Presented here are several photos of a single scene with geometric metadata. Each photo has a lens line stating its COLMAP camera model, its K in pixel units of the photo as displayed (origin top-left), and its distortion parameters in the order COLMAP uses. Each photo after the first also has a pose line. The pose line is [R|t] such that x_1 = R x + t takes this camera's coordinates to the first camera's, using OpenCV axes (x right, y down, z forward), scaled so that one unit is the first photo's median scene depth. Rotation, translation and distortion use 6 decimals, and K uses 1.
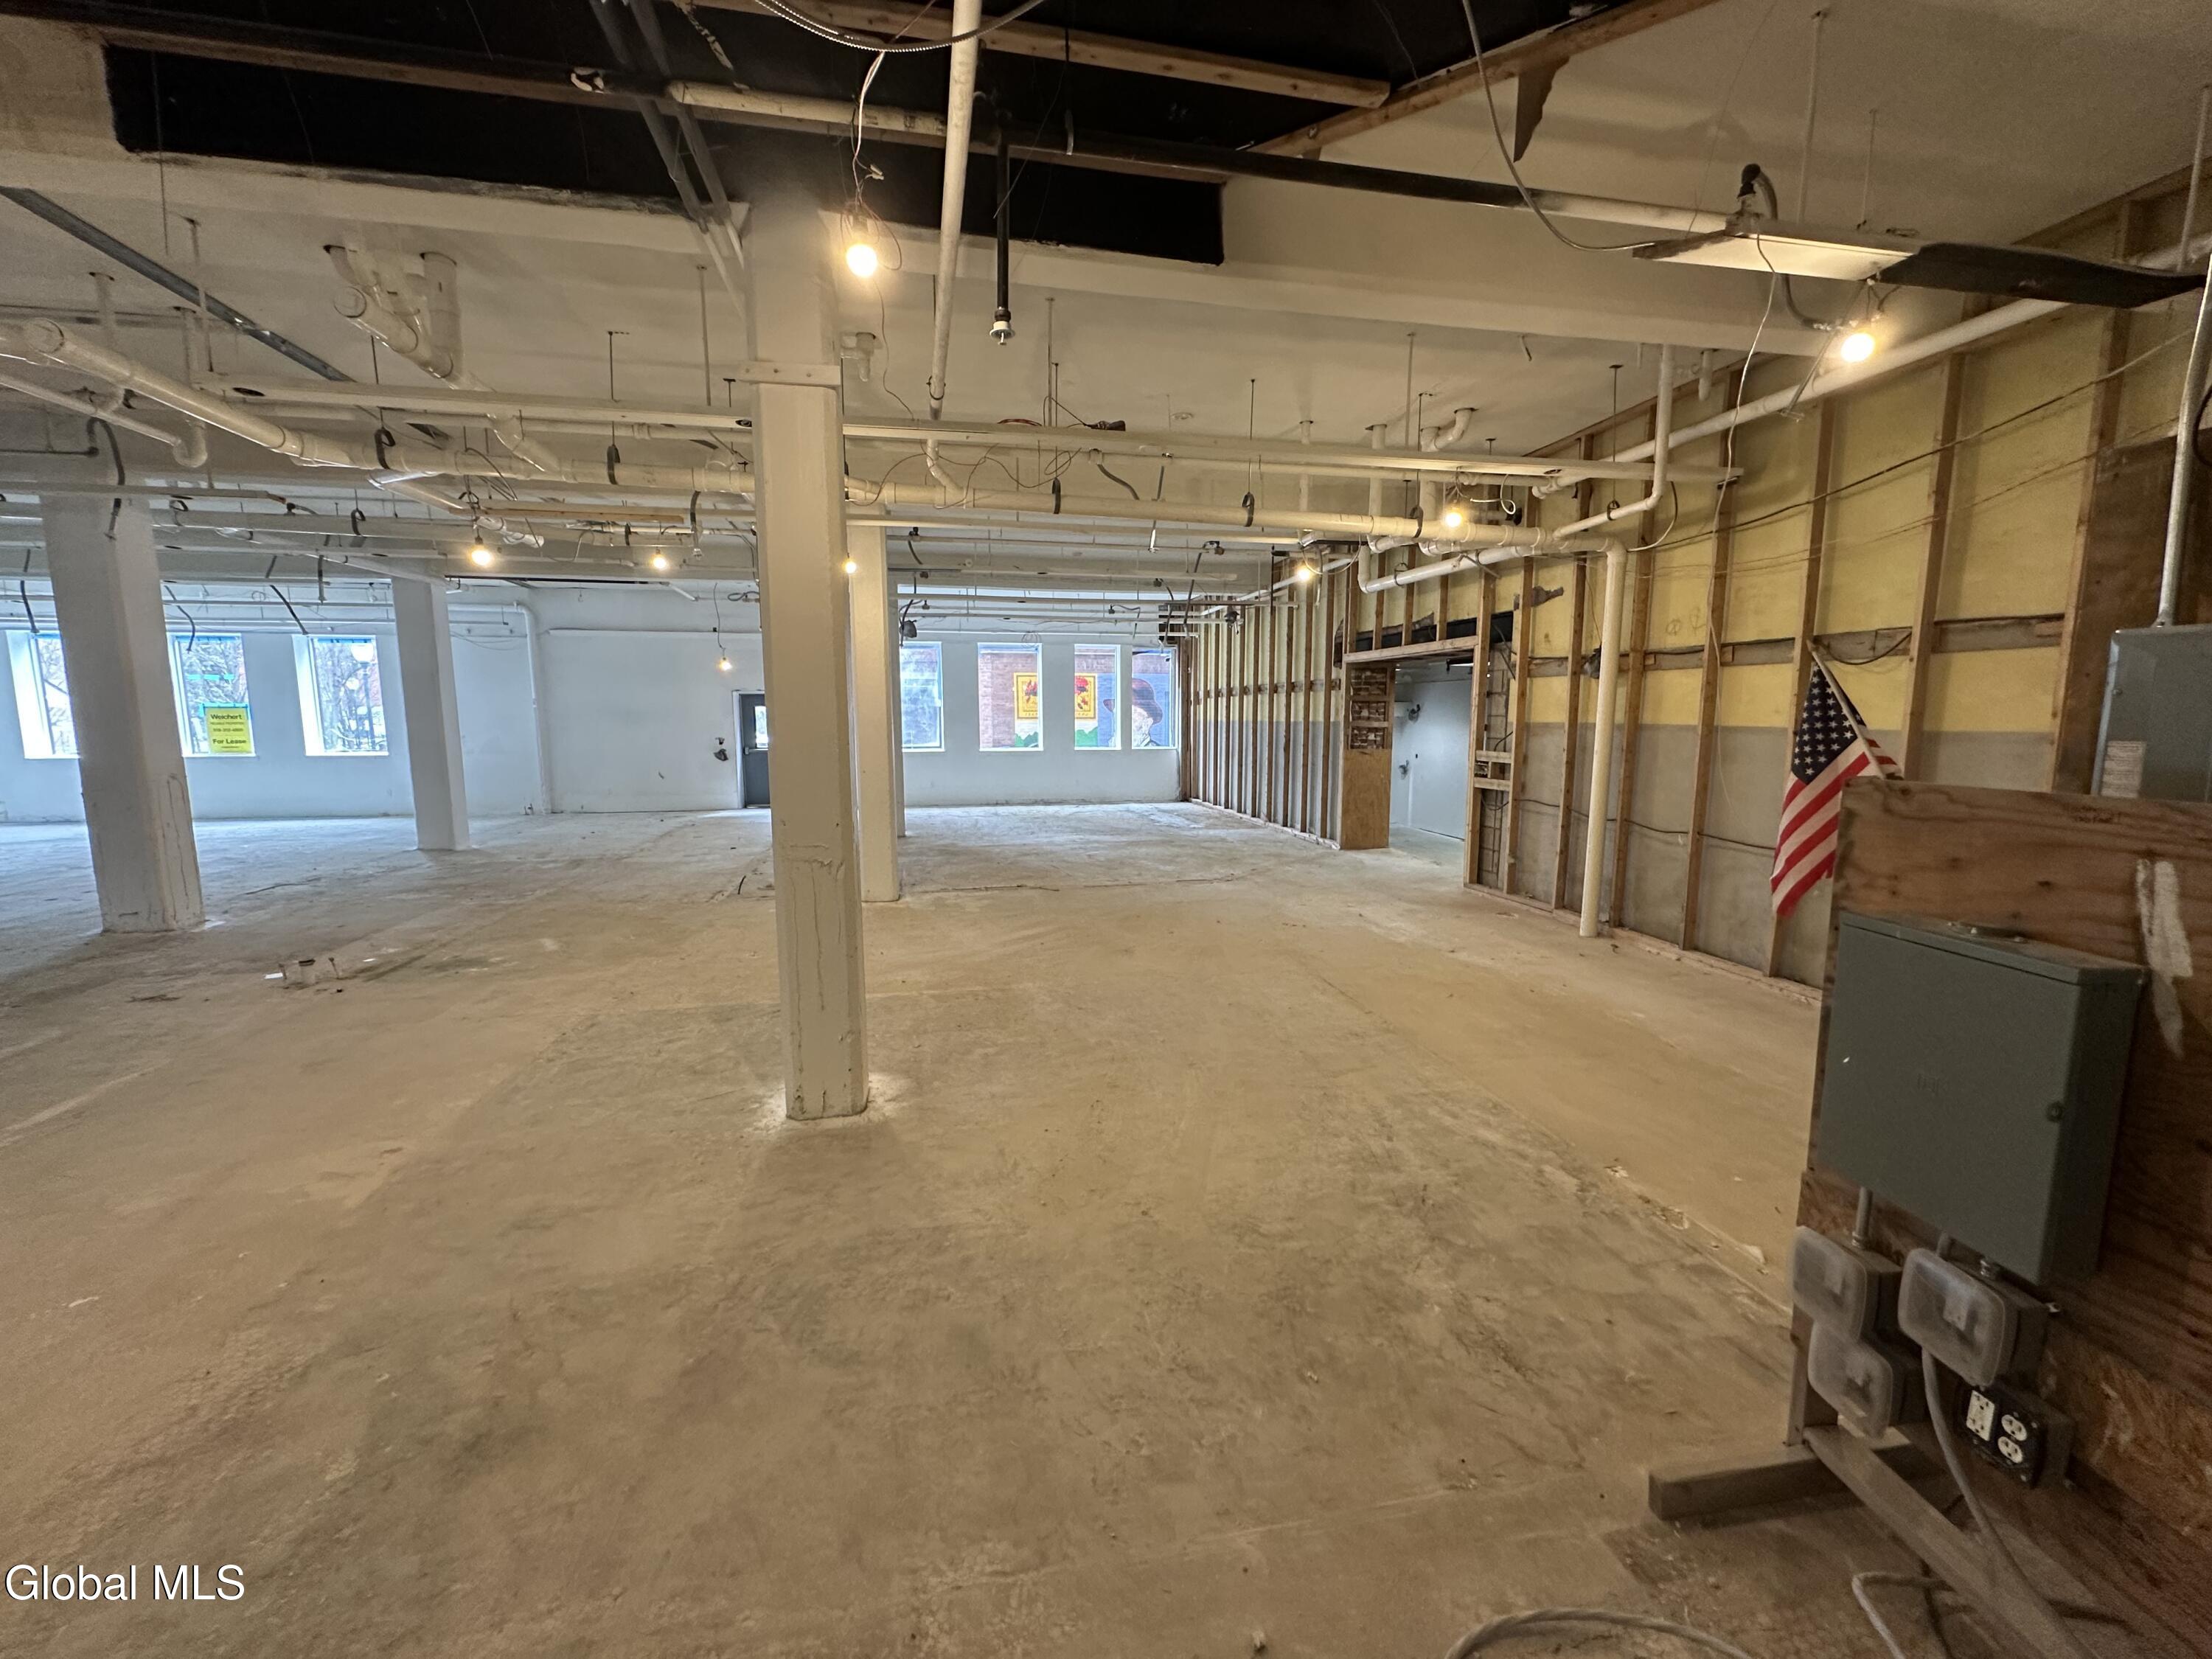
lens RADIAL K [[889.7, 0, 1104.1], [0, 889.7, 830.4], [0, 0, 1]] dist [-0.002145, -0.000387]
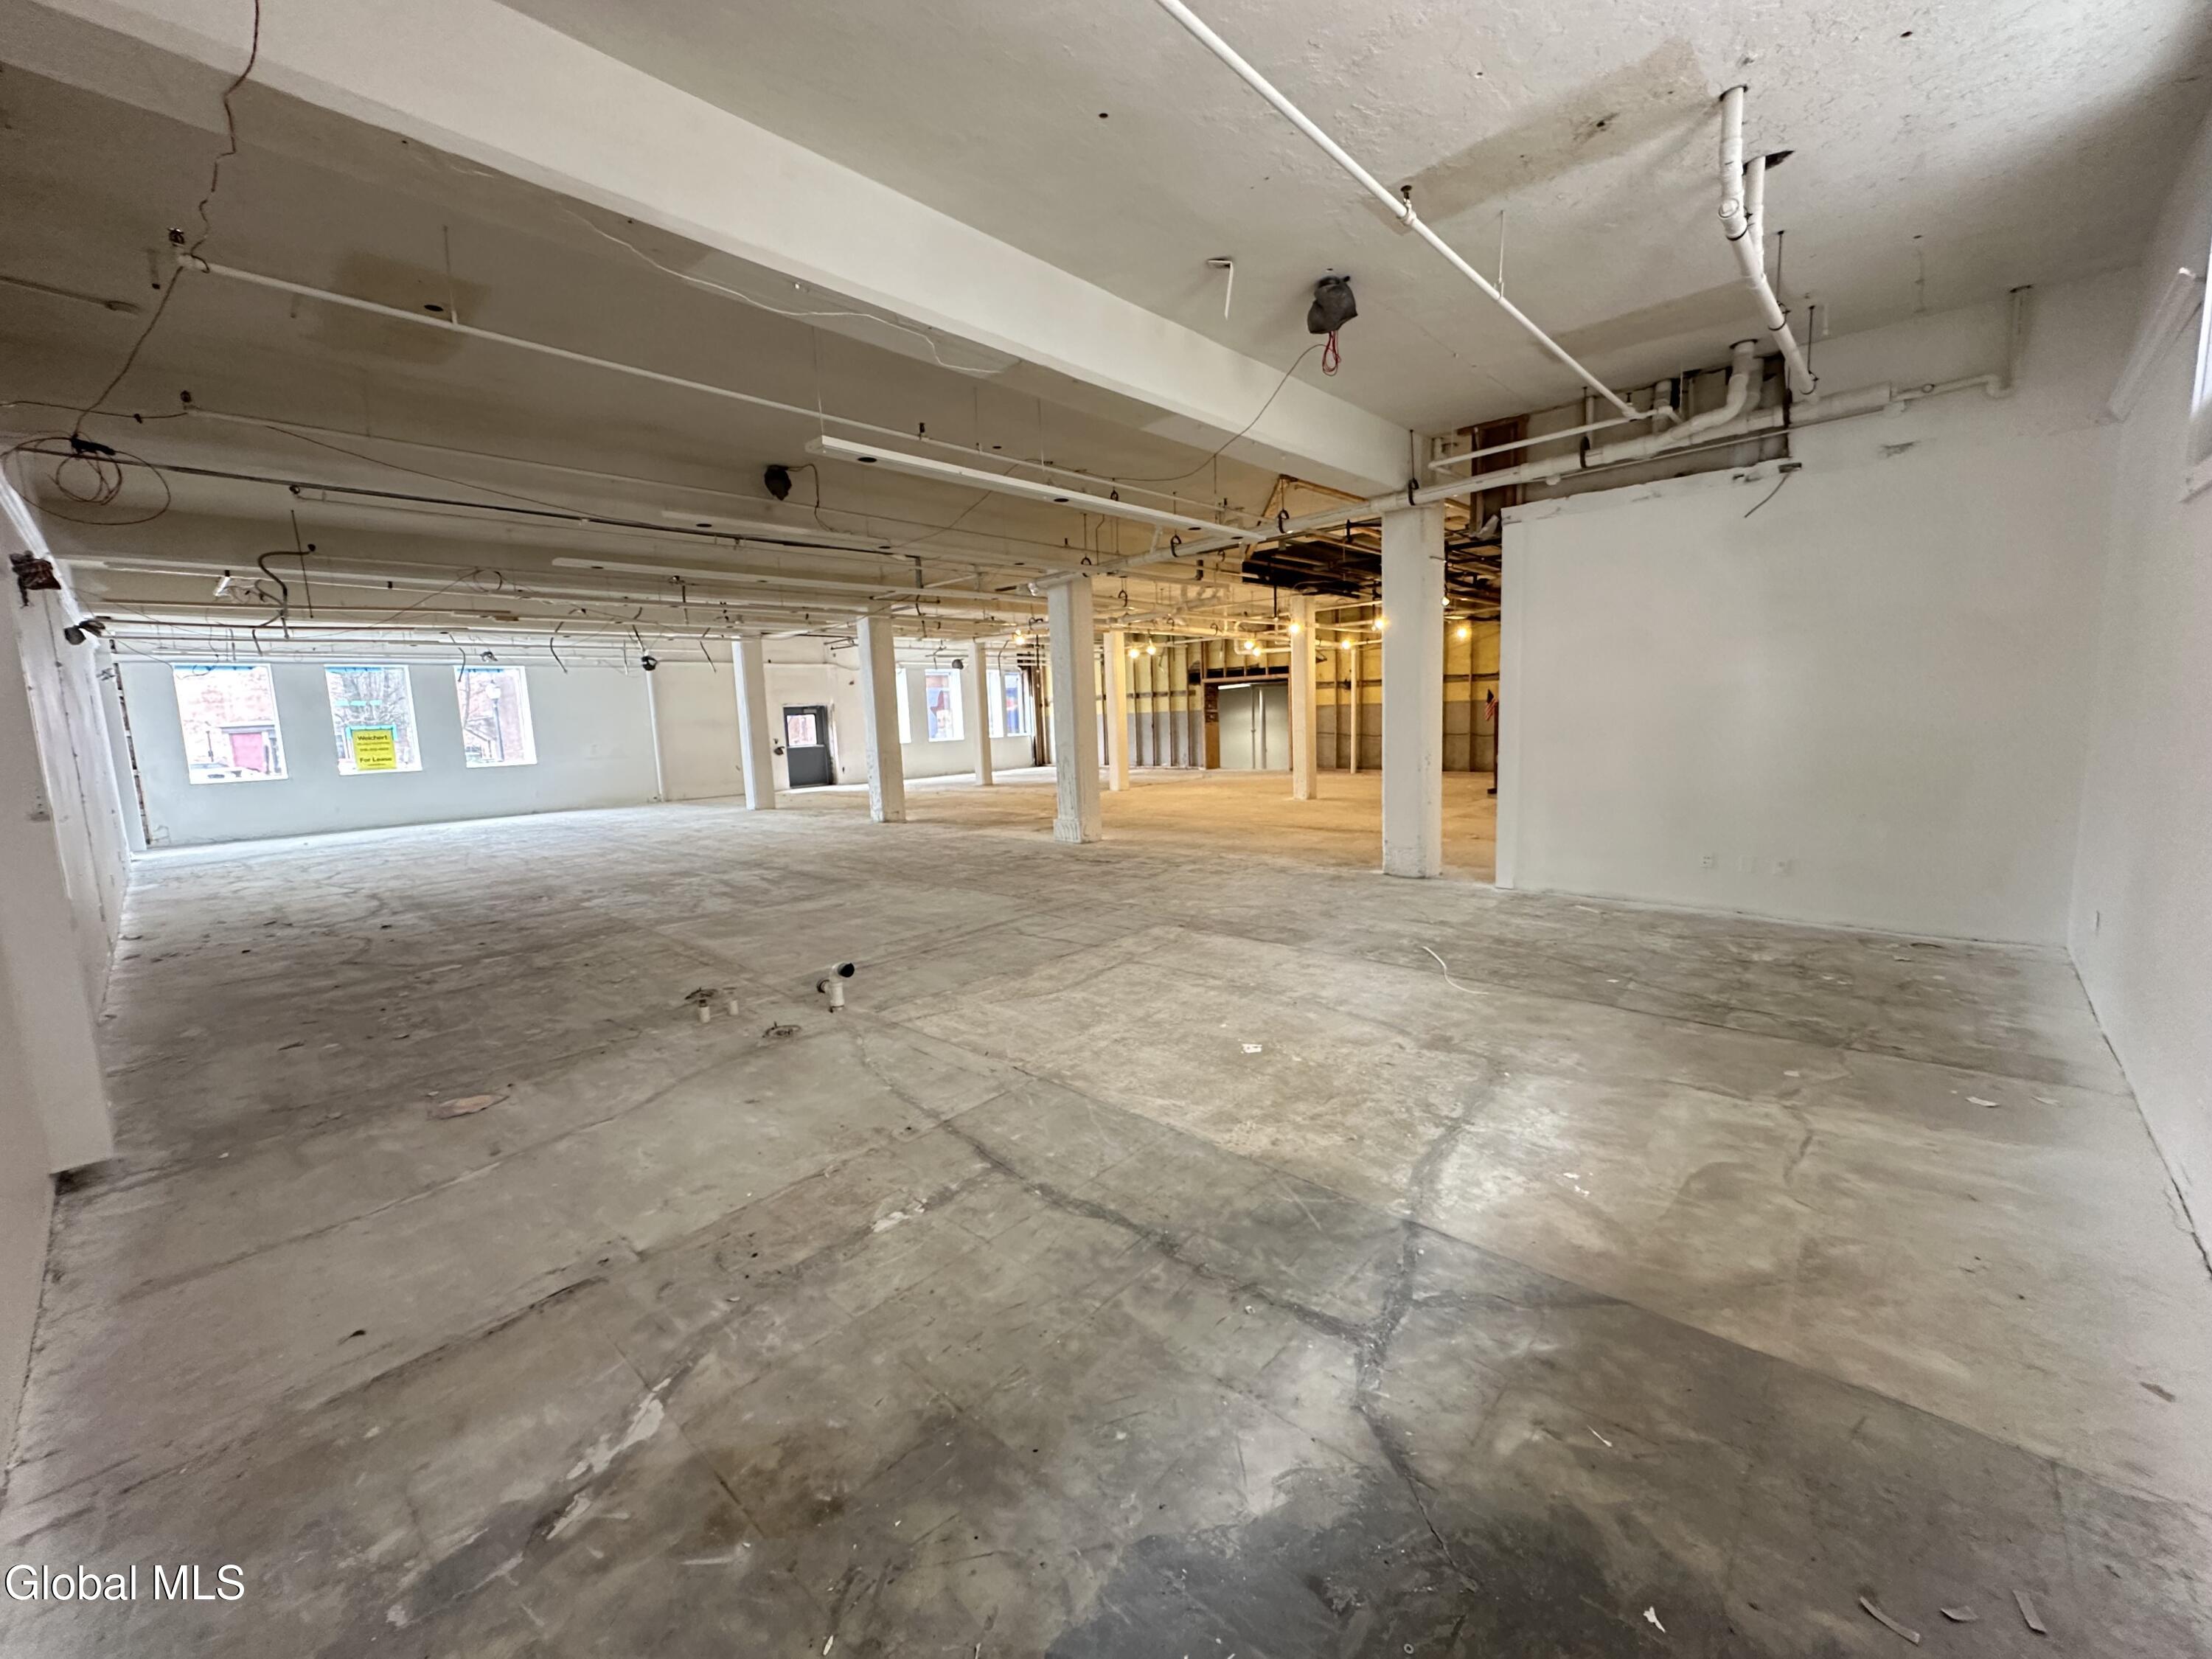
lens RADIAL K [[889.7, 0, 1108.0], [0, 889.7, 831.4], [0, 0, 1]] dist [-0.002145, -0.000387]
pose [[0.808125, -0.106961, 0.579217, -1.120362], [0.112648, 0.993288, 0.026258, 0.083552], [-0.578138, 0.044028, 0.814750, -0.581051]]
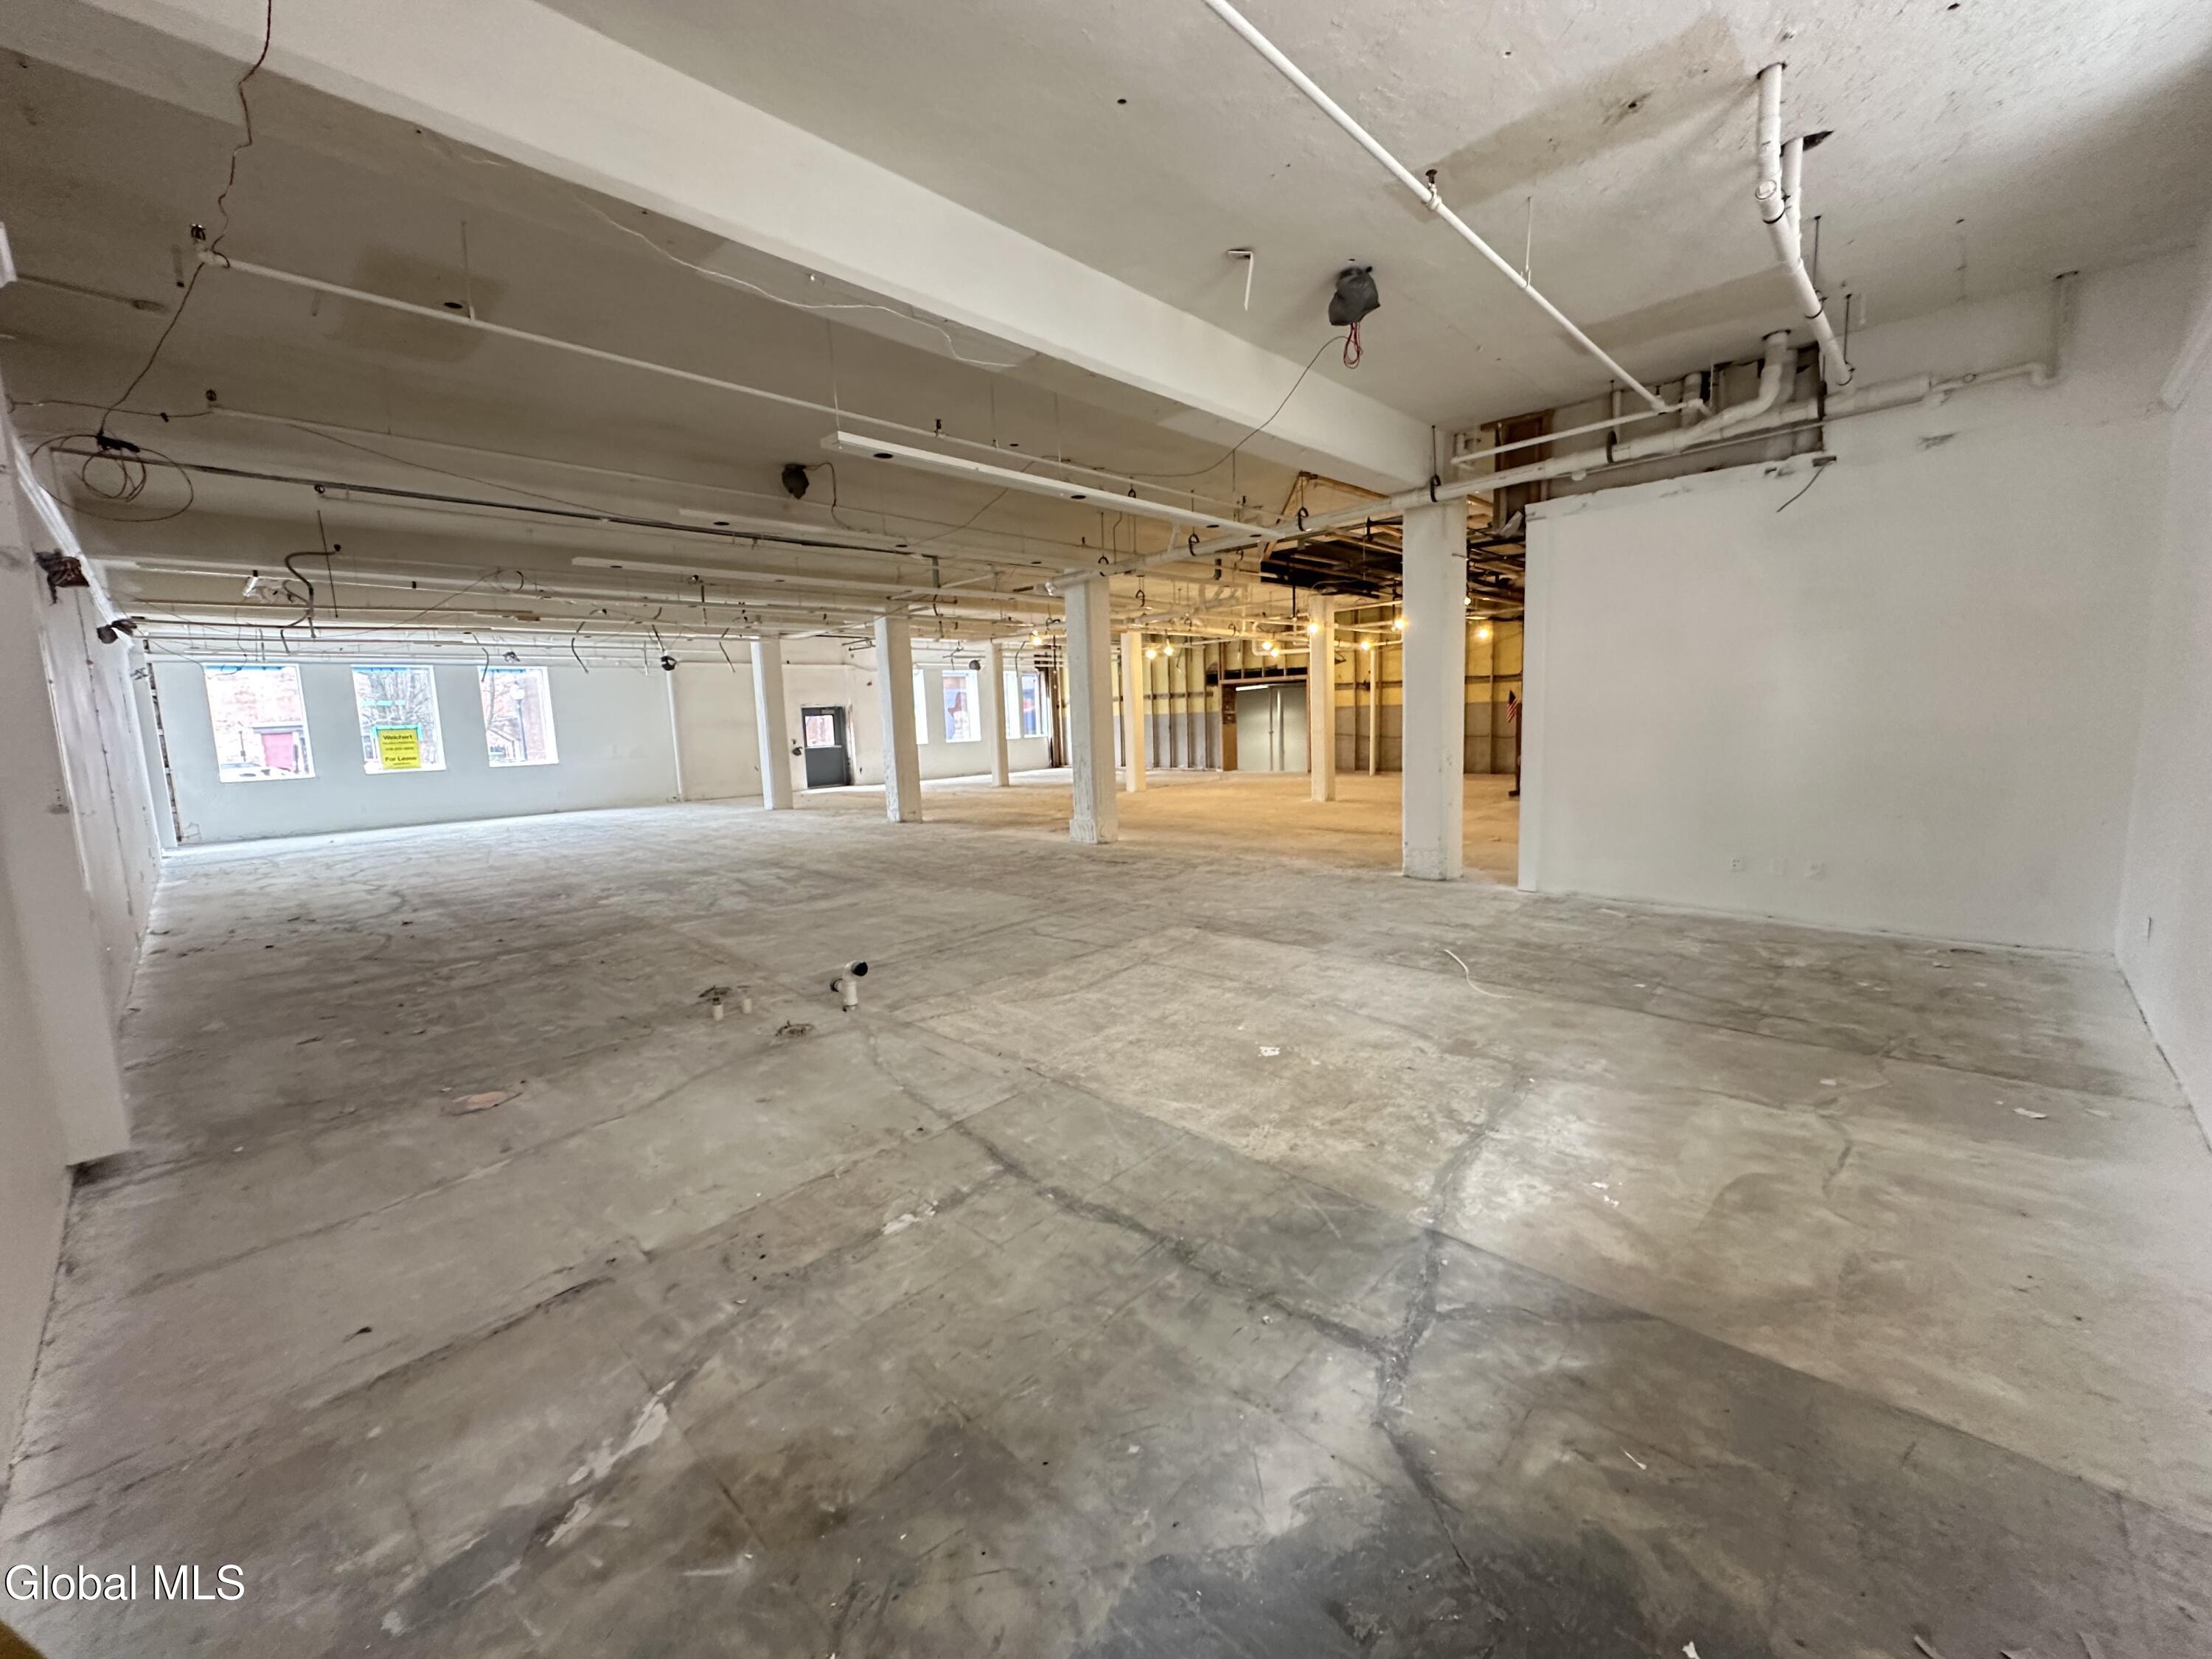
lens RADIAL K [[889.7, 0, 1108.0], [0, 889.7, 832.2], [0, 0, 1]] dist [-0.002145, -0.000387]
pose [[0.819310, -0.102680, 0.564082, -1.117067], [0.109042, 0.993782, 0.022519, 0.085388], [-0.562887, 0.043058, 0.825412, -0.576697]]
